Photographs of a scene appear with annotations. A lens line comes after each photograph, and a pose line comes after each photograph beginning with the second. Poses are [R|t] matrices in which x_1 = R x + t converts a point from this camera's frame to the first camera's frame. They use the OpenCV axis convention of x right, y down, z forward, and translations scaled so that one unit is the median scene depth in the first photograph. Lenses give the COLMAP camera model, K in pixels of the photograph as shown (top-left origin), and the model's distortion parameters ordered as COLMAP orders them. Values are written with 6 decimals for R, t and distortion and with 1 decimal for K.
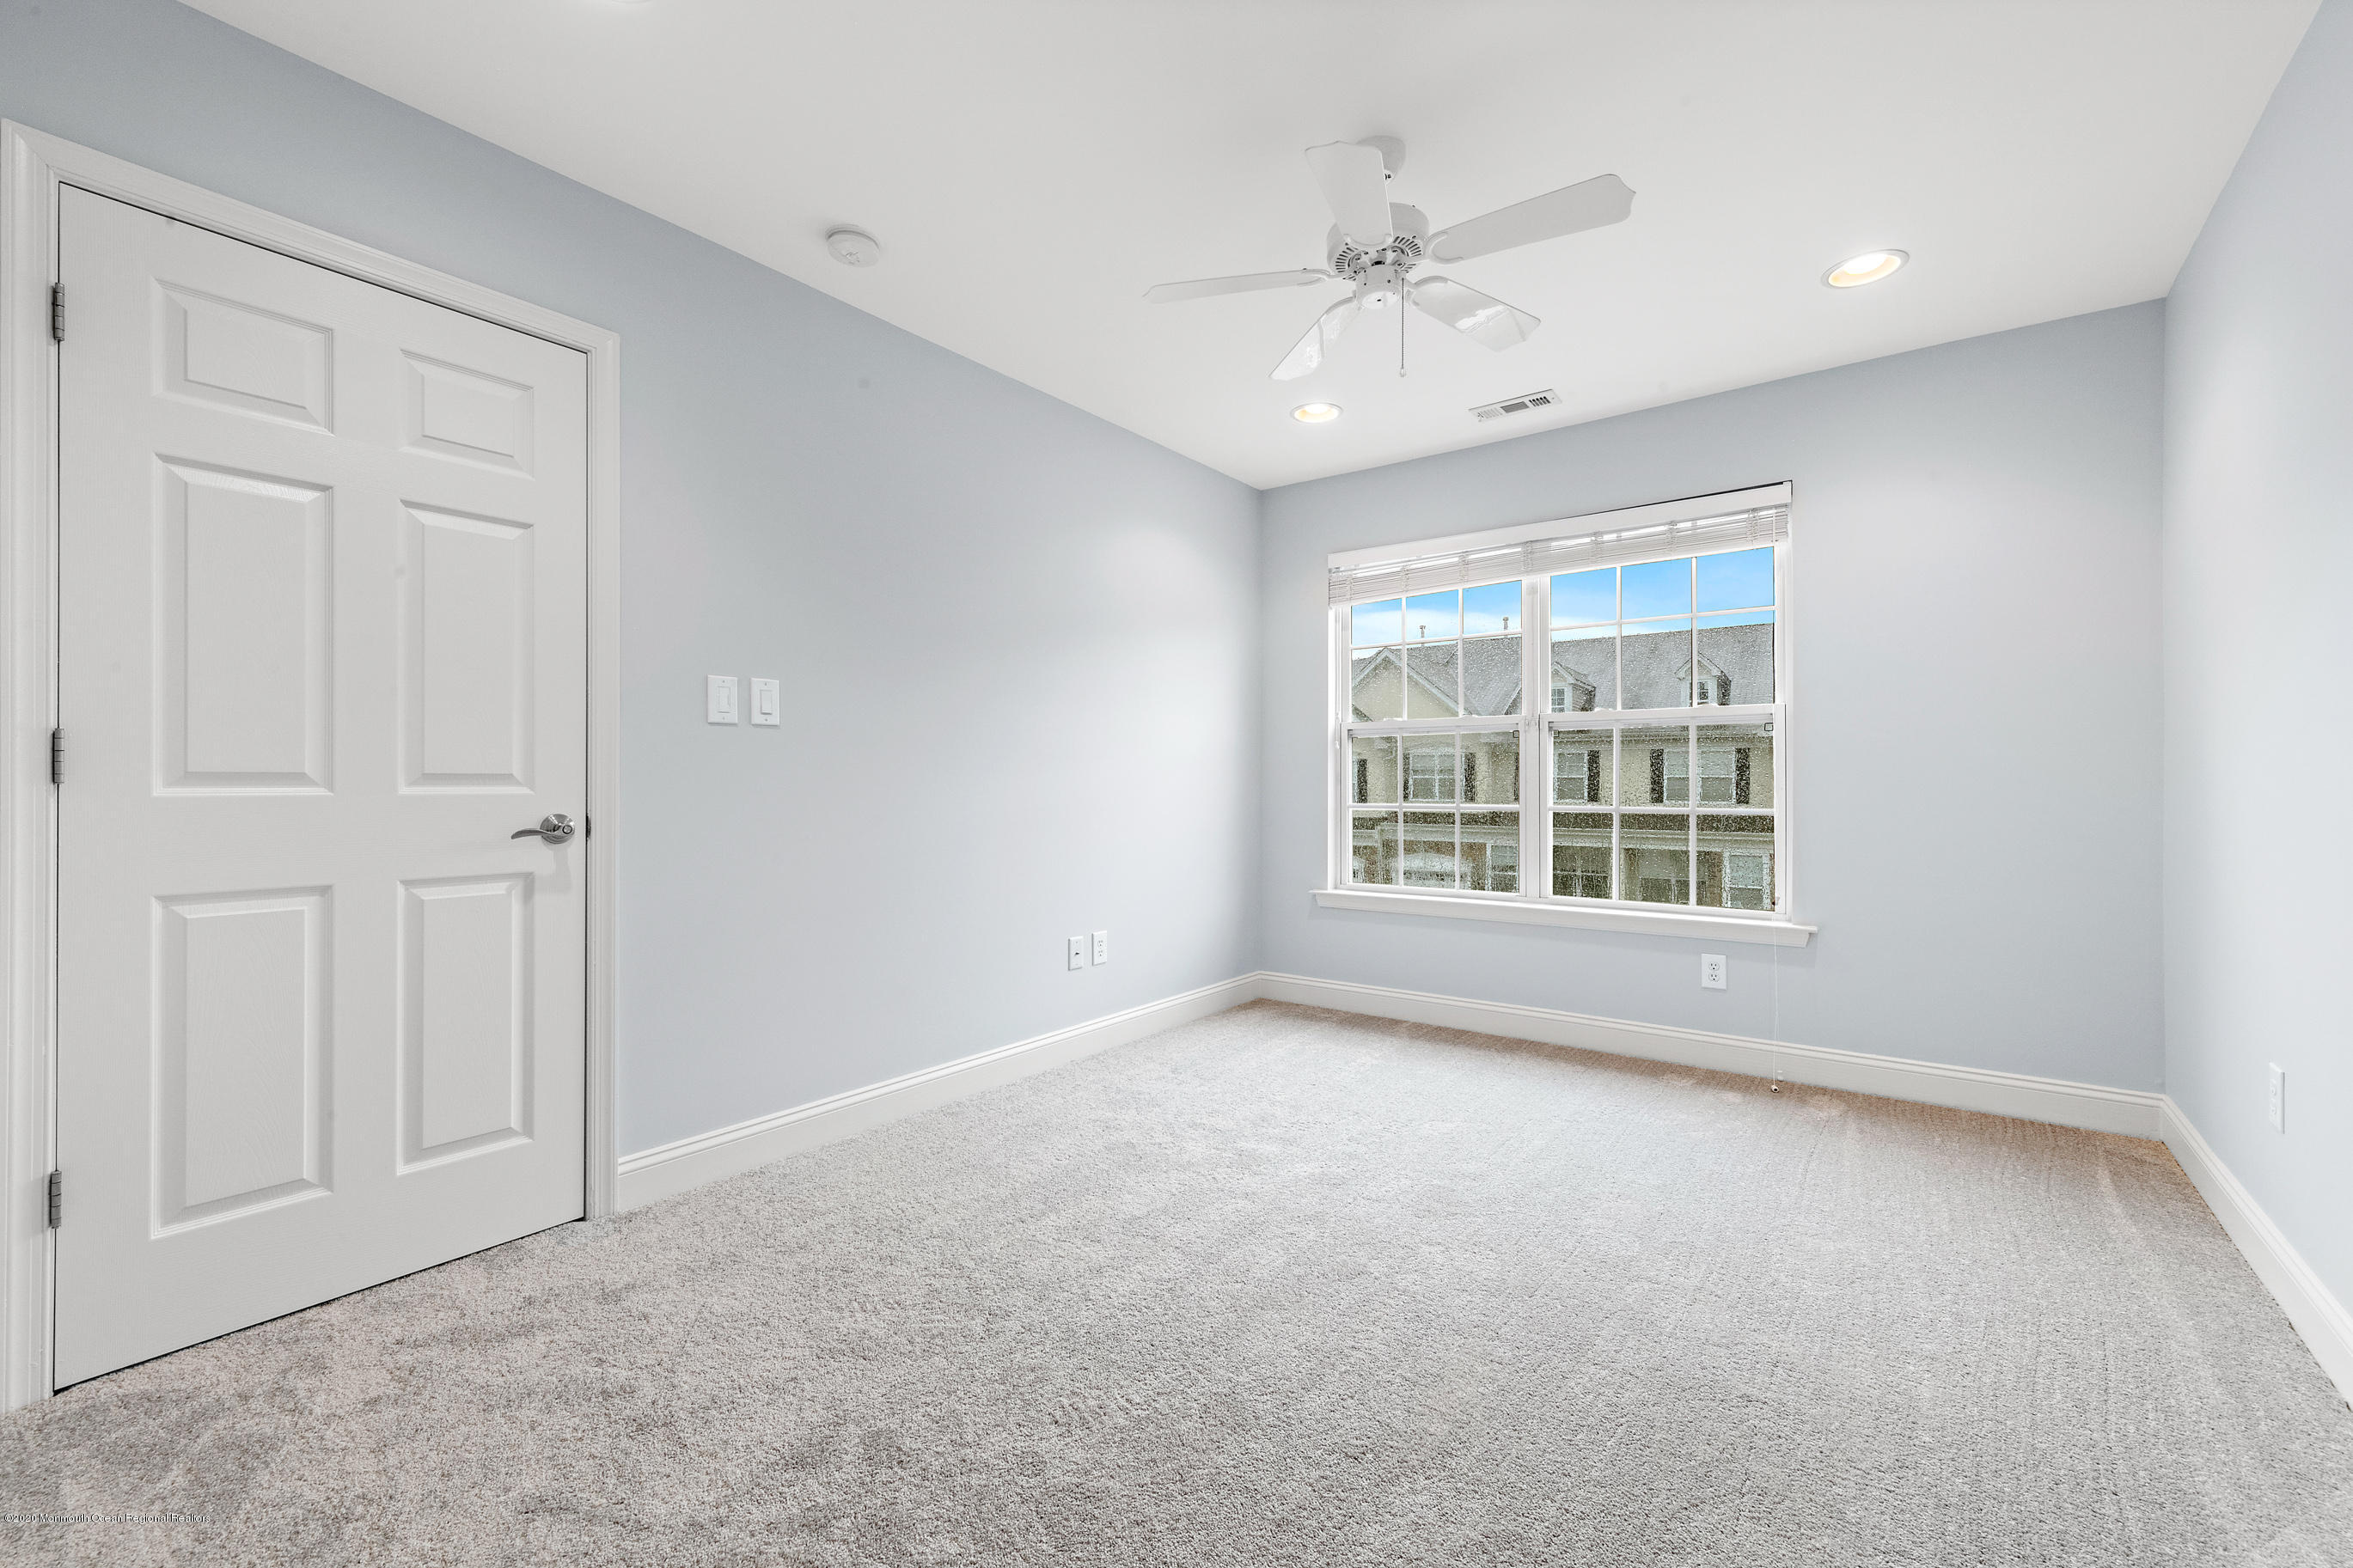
lens RADIAL K [[1026.3, 0, 1180.8], [0, 1026.3, 789.7], [0, 0, 1]] dist [0.006361, -0.000546]
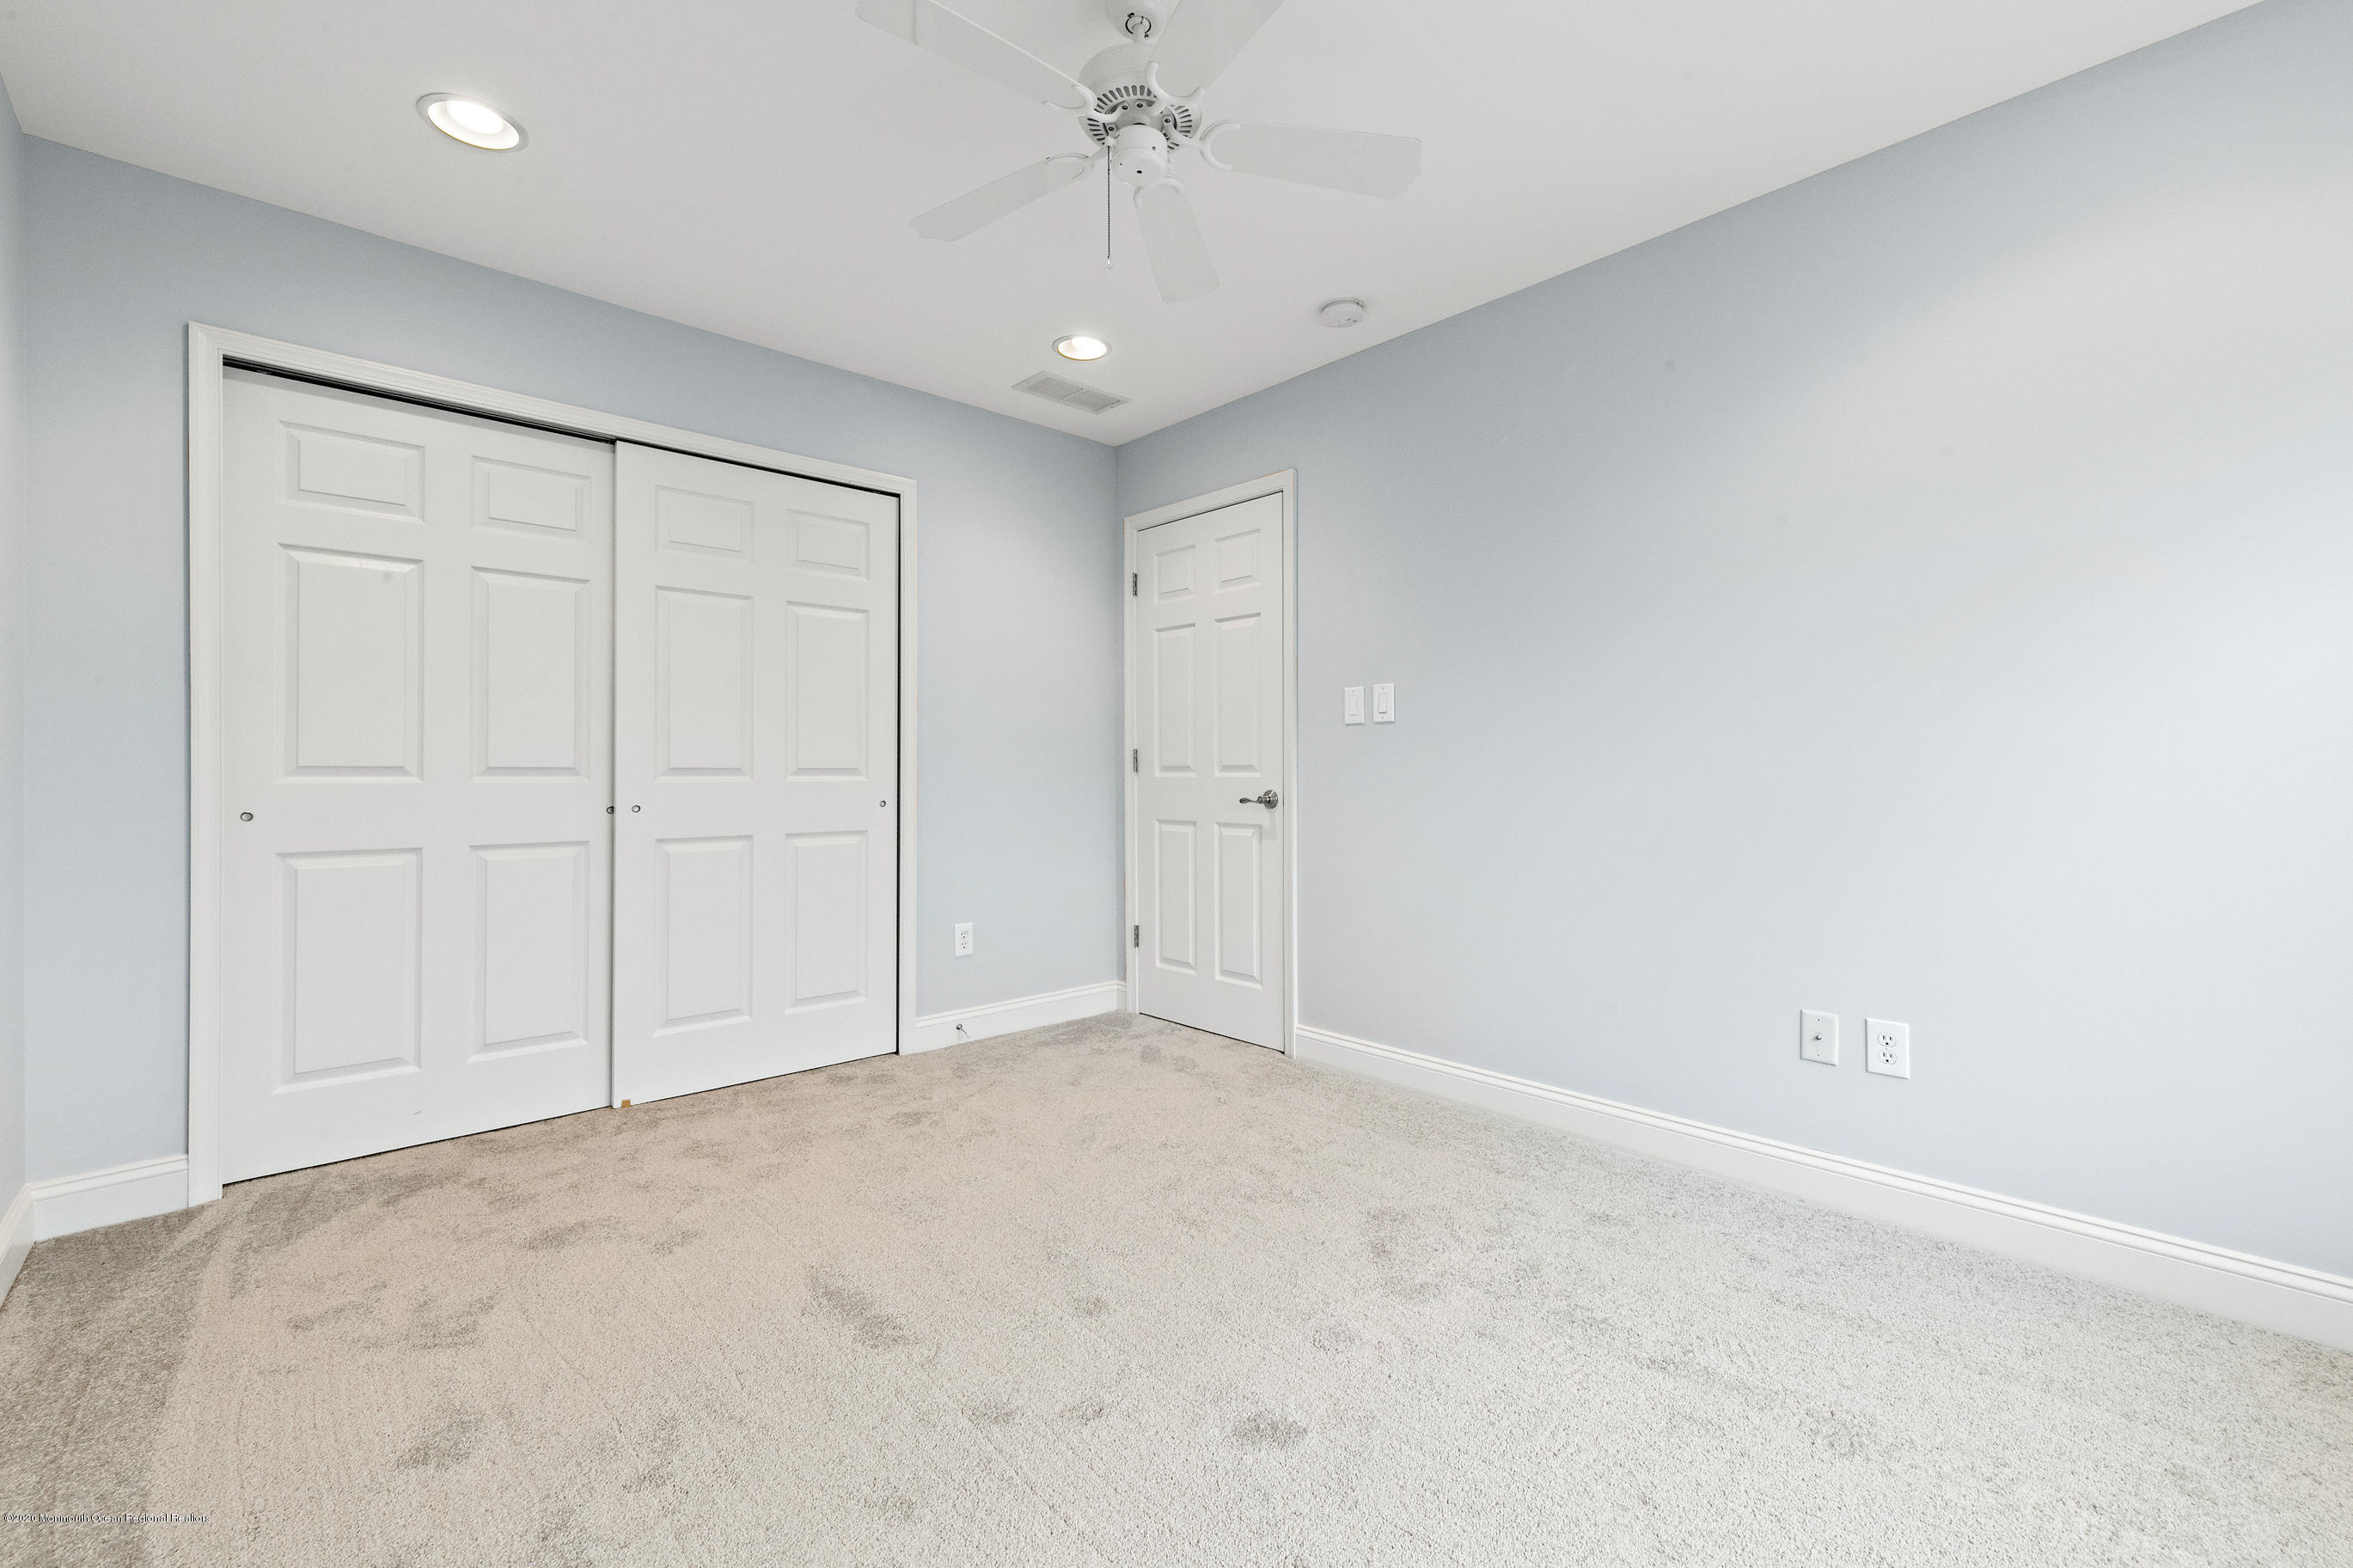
lens RADIAL K [[1026.3, 0, 1180.8], [0, 1026.3, 789.7], [0, 0, 1]] dist [0.006361, -0.000546]
pose [[-0.228187, 0.014562, -0.973508, 0.676830], [-0.007250, 0.999835, 0.016655, -0.001538], [0.973590, 0.010859, -0.228044, 0.852638]]
